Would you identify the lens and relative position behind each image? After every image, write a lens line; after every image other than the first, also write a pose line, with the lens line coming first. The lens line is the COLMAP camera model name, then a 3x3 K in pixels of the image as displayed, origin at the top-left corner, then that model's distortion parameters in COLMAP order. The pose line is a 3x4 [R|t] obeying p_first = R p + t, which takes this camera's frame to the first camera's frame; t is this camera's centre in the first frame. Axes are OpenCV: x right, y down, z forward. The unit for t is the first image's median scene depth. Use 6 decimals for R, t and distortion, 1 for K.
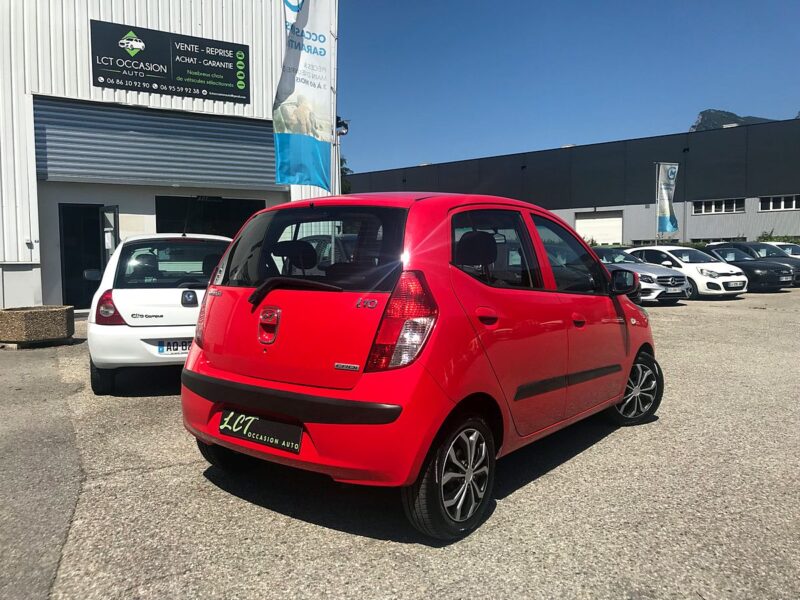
lens RADIAL K [[635.2, 0, 400.0], [0, 635.2, 300.0], [0, 0, 1]] dist [0.012958, 0.005286]
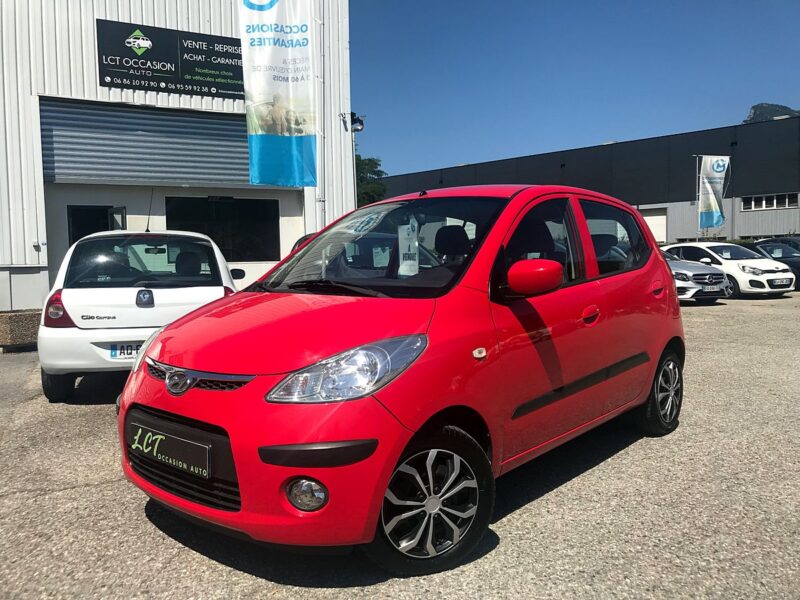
lens RADIAL K [[635.2, 0, 400.0], [0, 635.2, 300.0], [0, 0, 1]] dist [0.012958, 0.005286]
pose [[0.997844, -0.007051, -0.065257, 0.045393], [0.006809, 0.999969, -0.003938, 0.002791], [0.065283, 0.003485, 0.997861, 0.046470]]
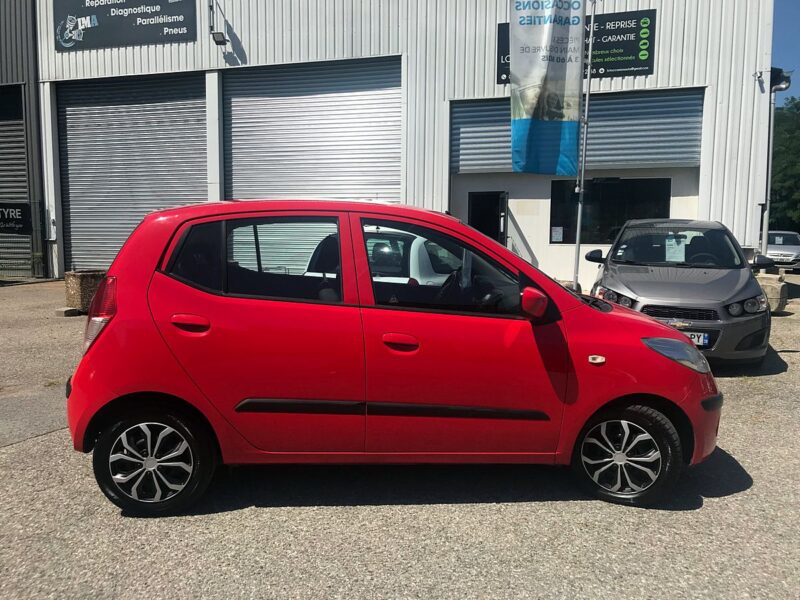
lens RADIAL K [[651.1, 0, 421.9], [0, 651.1, 299.6], [0, 0, 1]] dist [0.014468, 0.005802]
pose [[0.683956, 0.088003, -0.724196, 0.285026], [-0.062813, 0.996115, 0.061723, -0.025167], [0.726814, 0.003273, 0.686827, 0.130314]]
